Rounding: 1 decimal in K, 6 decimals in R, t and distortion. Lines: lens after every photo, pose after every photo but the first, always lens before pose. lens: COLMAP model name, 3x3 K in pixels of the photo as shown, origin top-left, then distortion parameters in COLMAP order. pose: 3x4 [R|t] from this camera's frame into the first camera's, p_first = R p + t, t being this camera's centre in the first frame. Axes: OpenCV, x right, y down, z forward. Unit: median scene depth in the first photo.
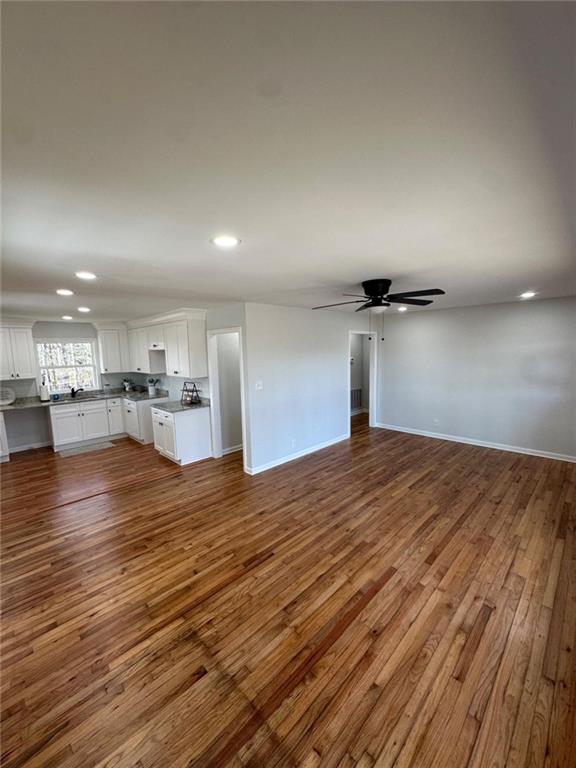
lens RADIAL K [[305.3, 0, 288.0], [0, 305.3, 380.8], [0, 0, 1]] dist [-0.003828, -0.000058]
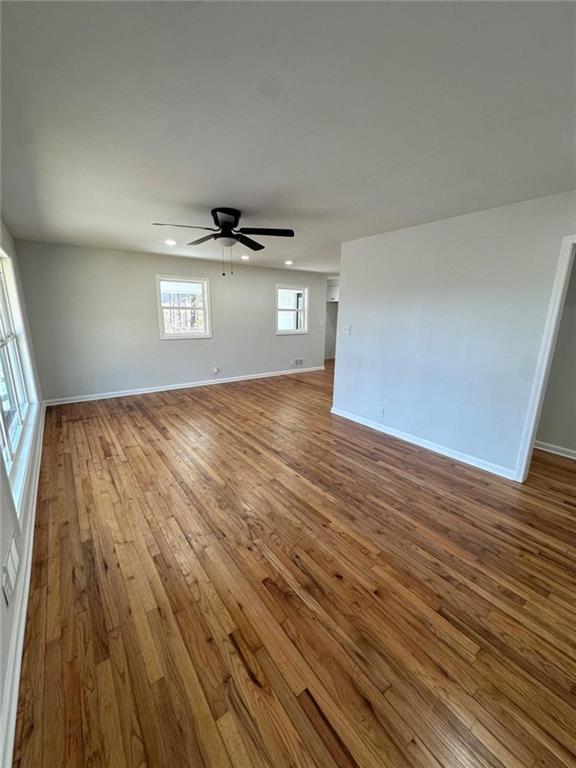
lens RADIAL K [[305.3, 0, 290.7], [0, 305.3, 383.9], [0, 0, 1]] dist [-0.003828, -0.000058]
pose [[-0.130634, 0.250889, -0.959161, 1.017604], [-0.115310, 0.957041, 0.266039, -0.064471], [0.984702, 0.145355, -0.096092, 1.059200]]
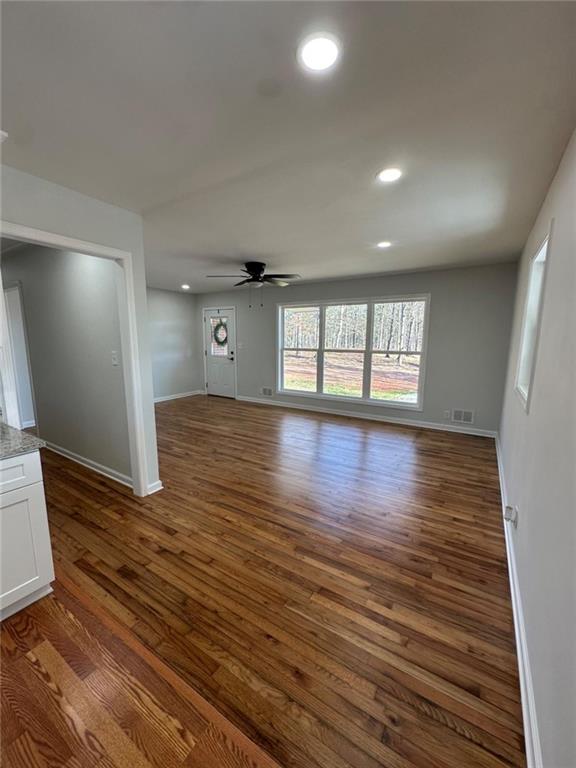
lens RADIAL K [[305.3, 0, 289.1], [0, 305.3, 386.4], [0, 0, 1]] dist [-0.003828, -0.000058]
pose [[-0.225808, -0.131176, 0.965300, -0.884977], [0.103182, 0.982098, 0.157595, 0.015896], [-0.968692, 0.135188, -0.208230, 0.937501]]
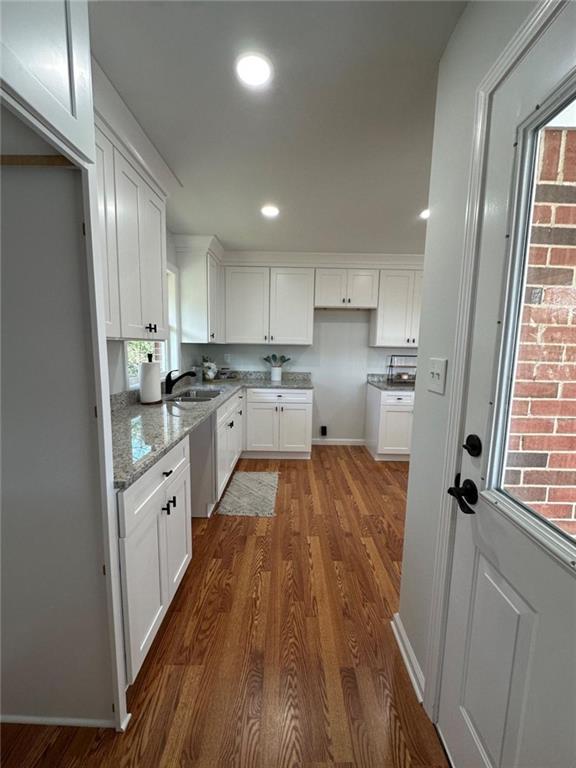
lens RADIAL K [[305.3, 0, 291.4], [0, 305.3, 385.0], [0, 0, 1]] dist [-0.003828, -0.000058]
pose [[0.700718, -0.051089, 0.711607, -1.403216], [0.038402, 0.998688, 0.033885, 0.054993], [-0.712404, 0.003584, 0.701760, 0.895876]]
